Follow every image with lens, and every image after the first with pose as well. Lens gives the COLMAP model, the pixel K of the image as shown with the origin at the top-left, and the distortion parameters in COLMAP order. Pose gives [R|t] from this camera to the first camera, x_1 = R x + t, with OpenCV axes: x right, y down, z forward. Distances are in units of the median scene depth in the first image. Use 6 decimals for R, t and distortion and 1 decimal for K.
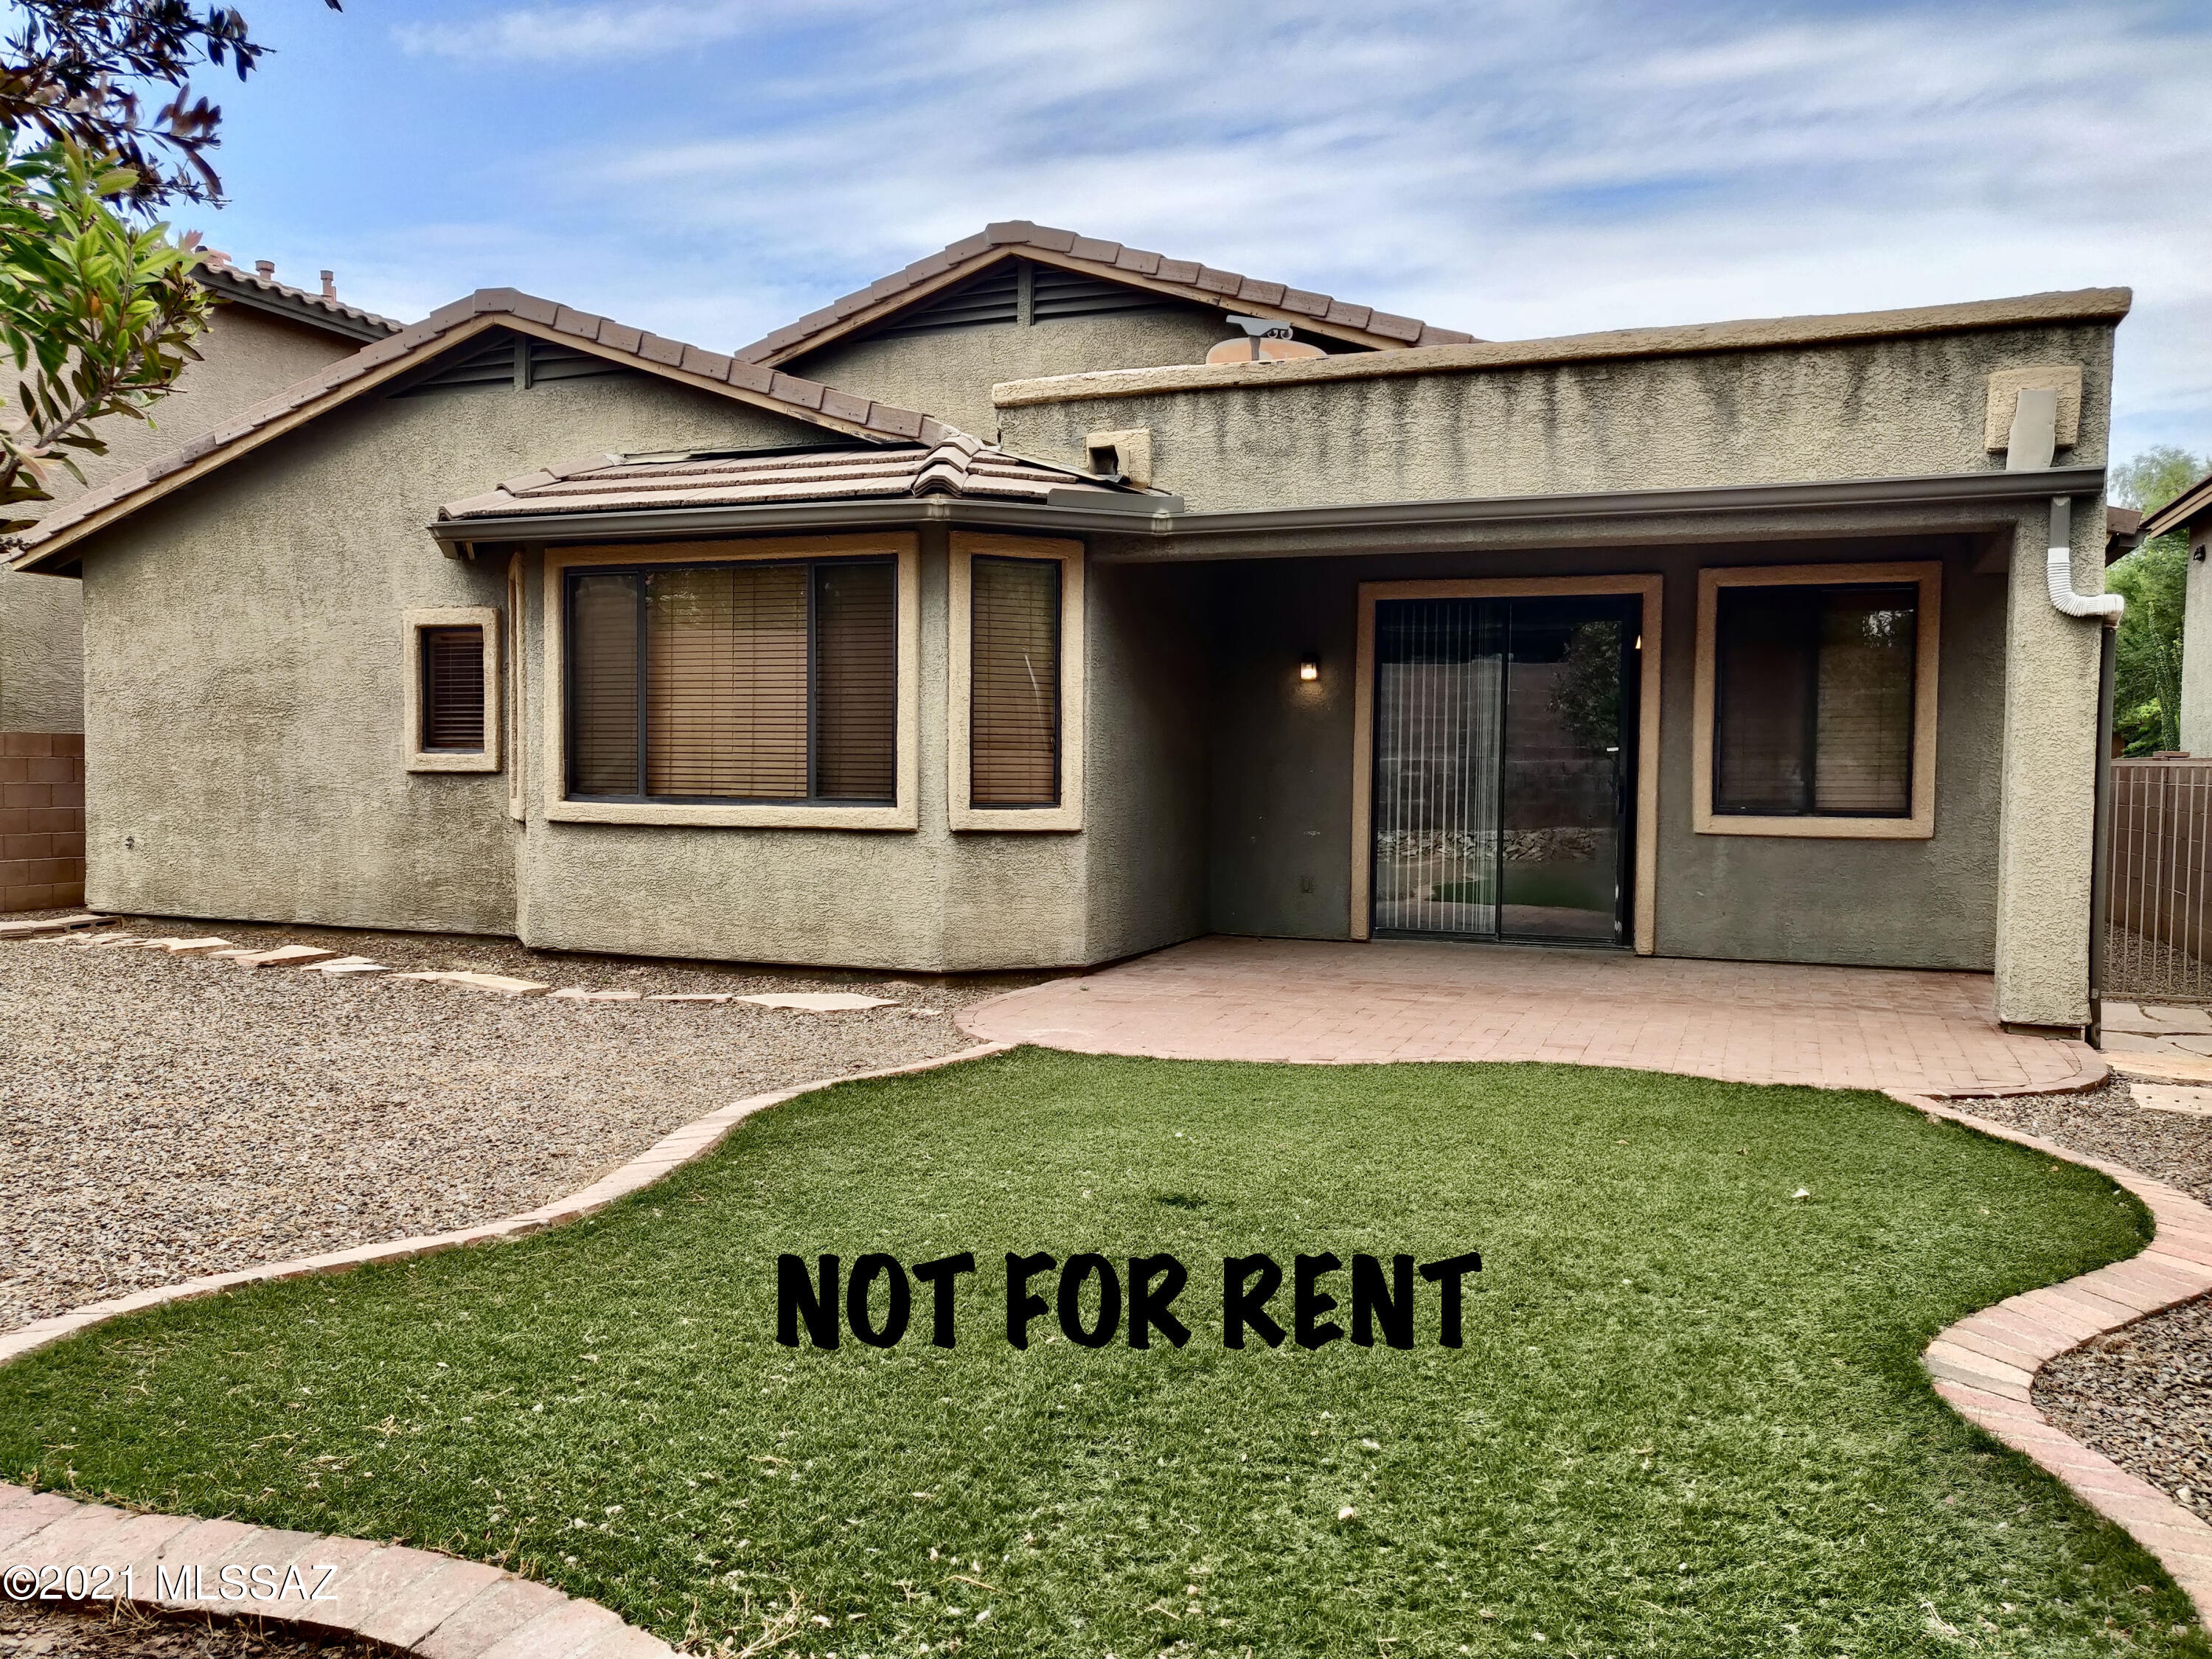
lens RADIAL K [[1731.6, 0, 1128.1], [0, 1731.6, 835.5], [0, 0, 1]] dist [-0.023143, 0.094733]
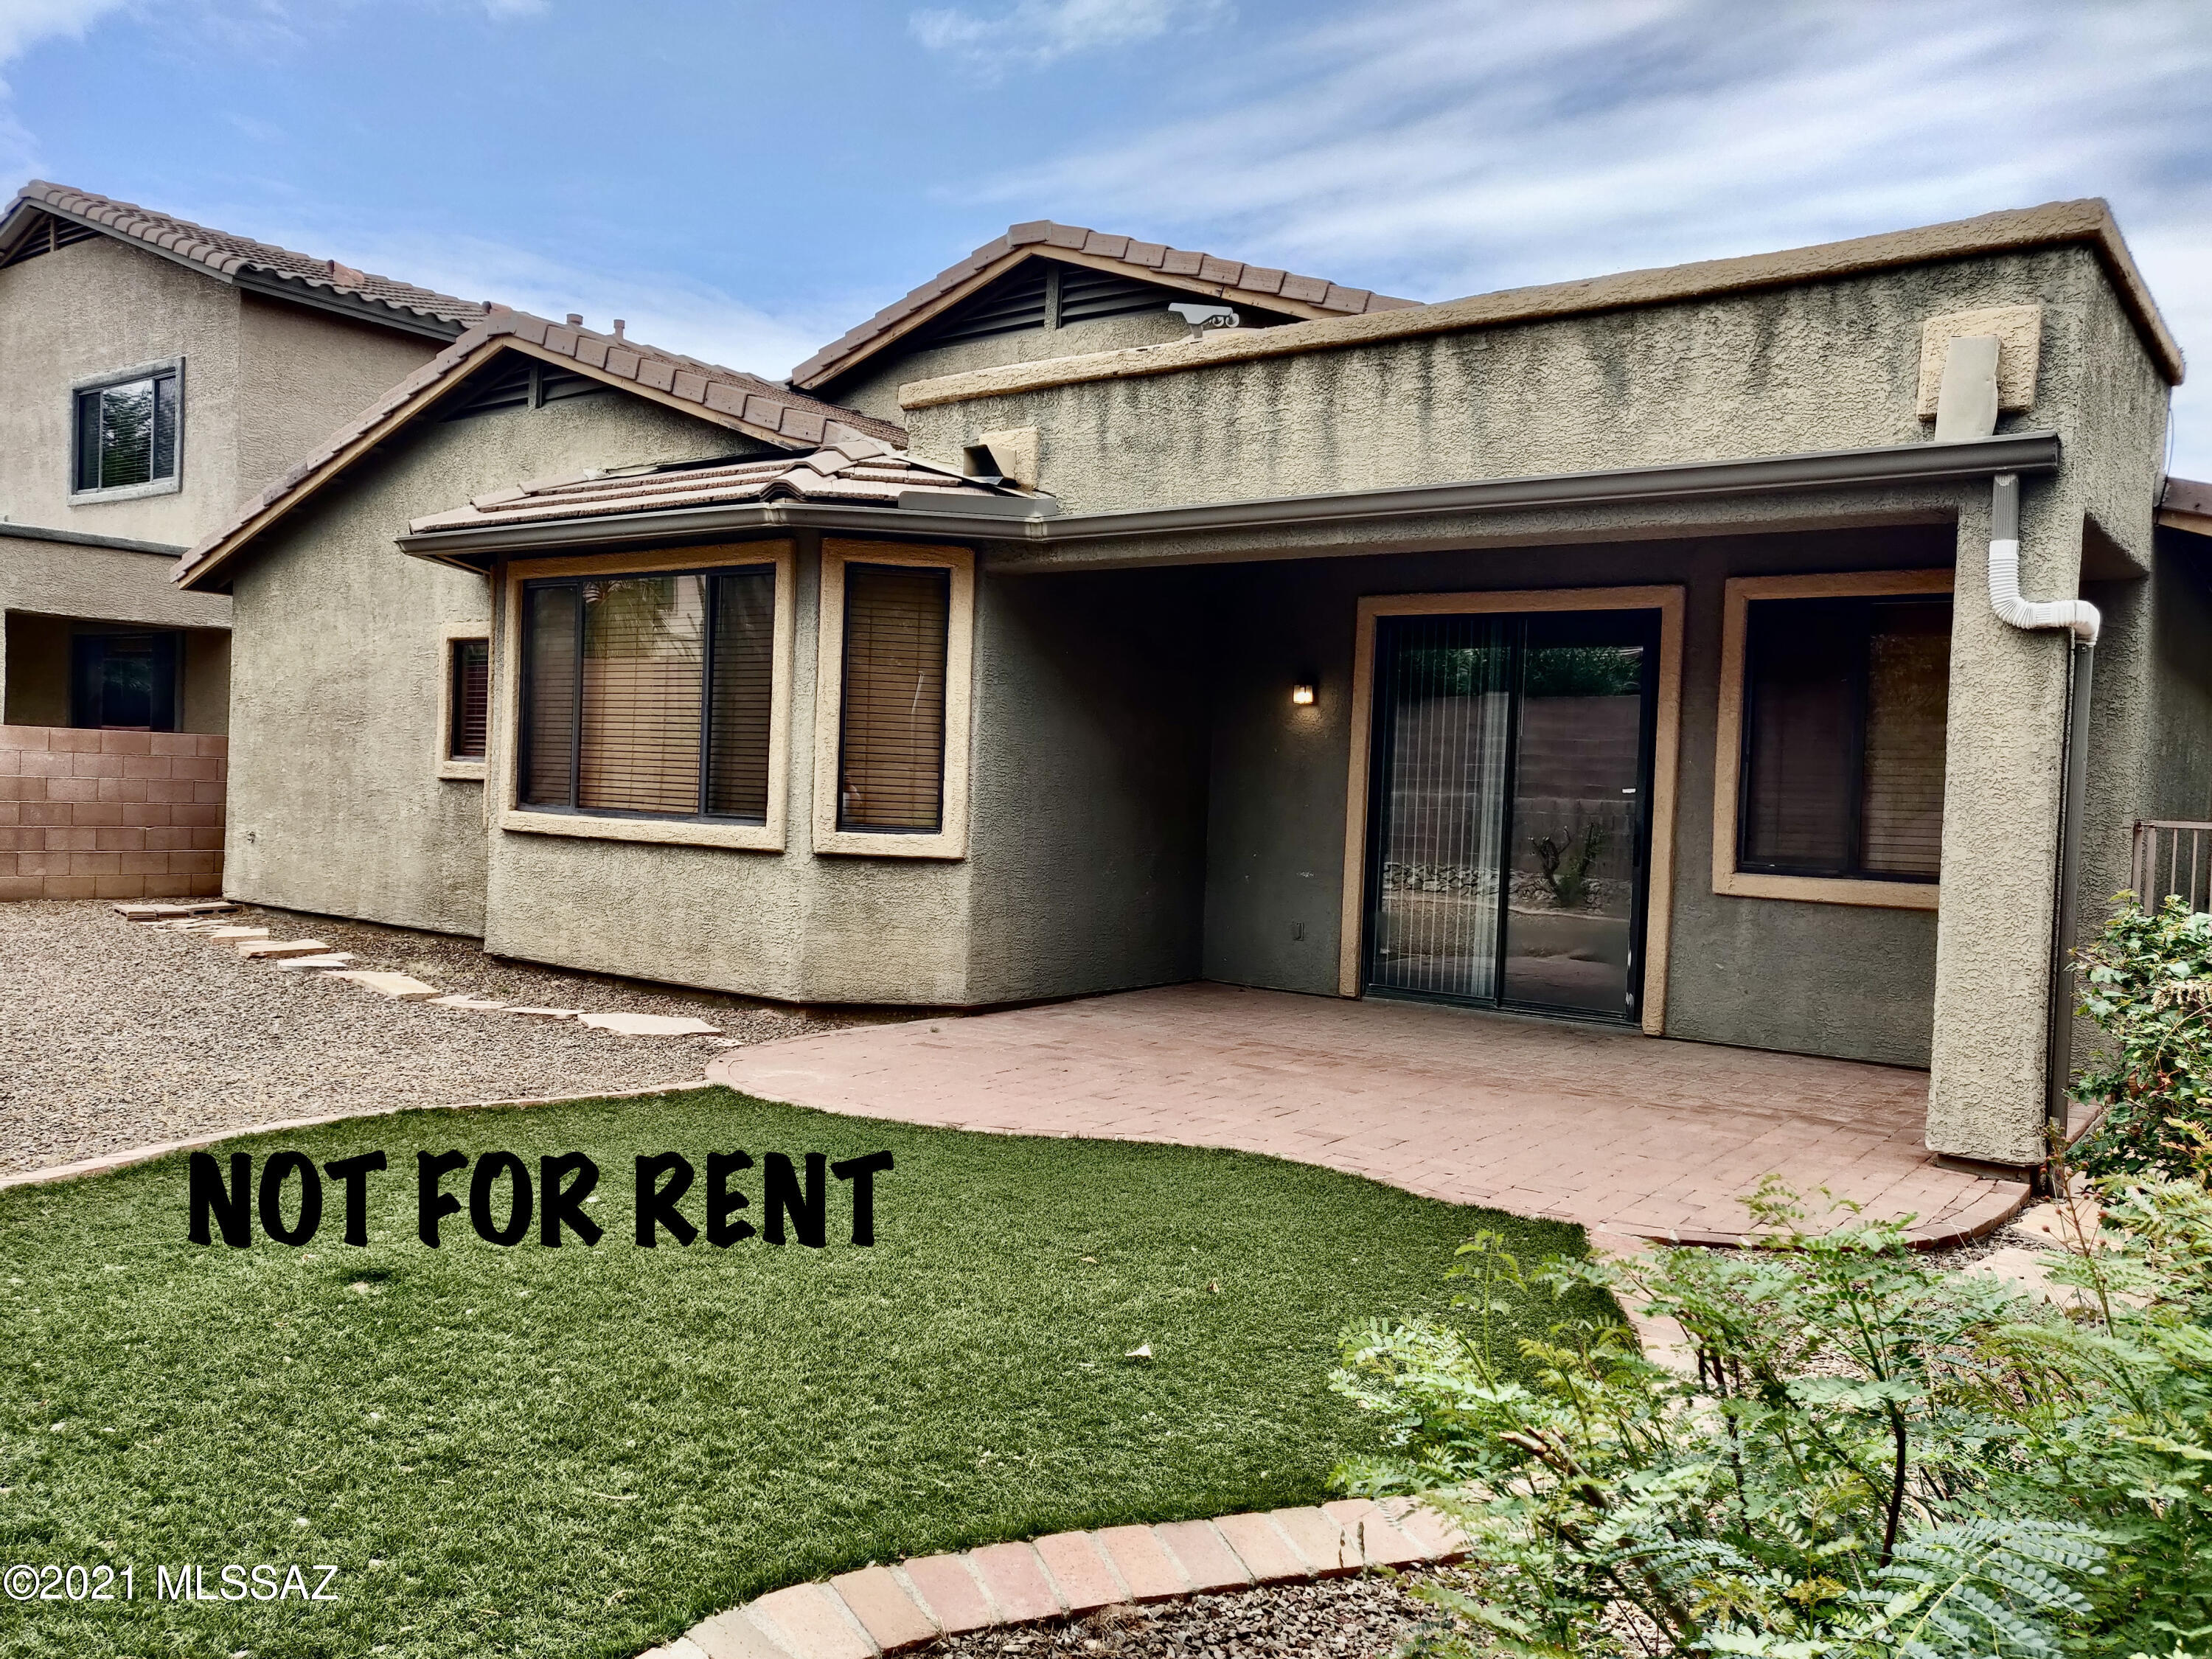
lens RADIAL K [[1730.5, 0, 1109.9], [0, 1730.5, 820.6], [0, 0, 1]] dist [-0.014981, 0.076624]
pose [[0.962451, 0.034278, -0.269282, 0.300155], [-0.041793, 0.998879, -0.022222, -0.006227], [0.268219, 0.032641, 0.962805, 0.127738]]
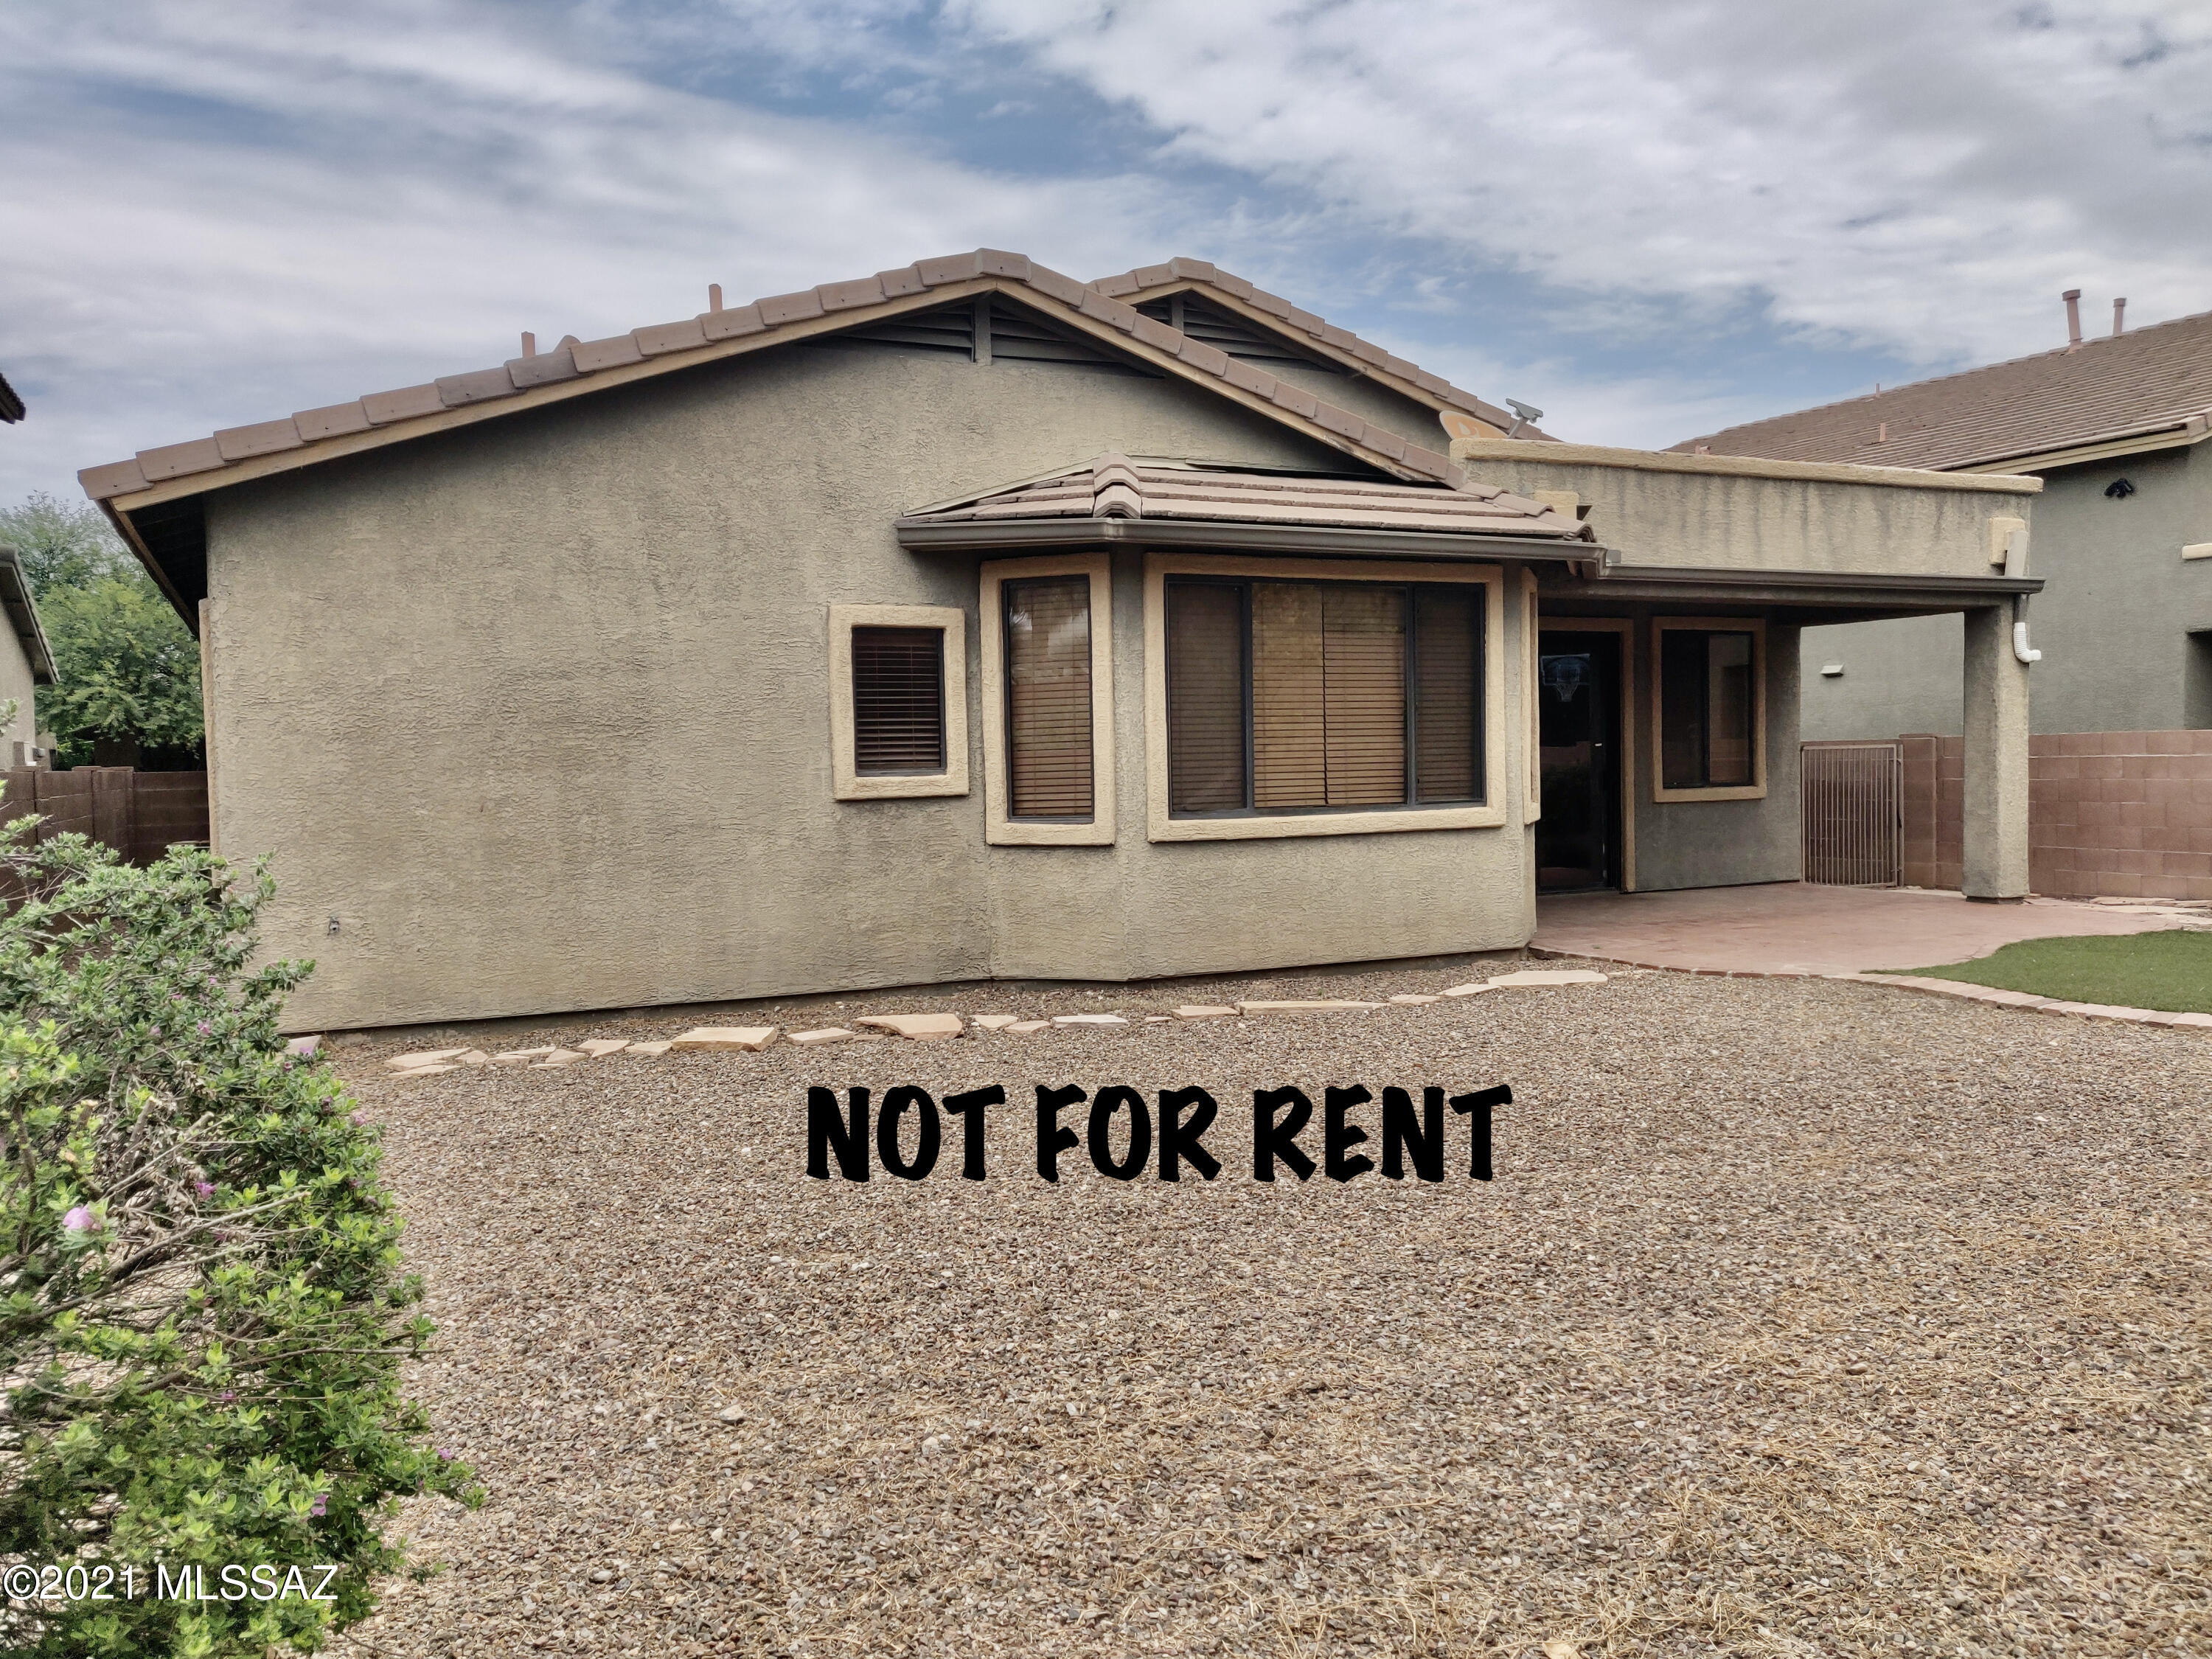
lens RADIAL K [[1693.7, 0, 1136.0], [0, 1693.7, 825.7], [0, 0, 1]] dist [-0.001651, 0.052950]
pose [[0.676920, -0.053552, 0.734106, -1.087102], [0.057006, 0.998168, 0.020249, -0.039030], [-0.733846, 0.028142, 0.678733, 0.408268]]
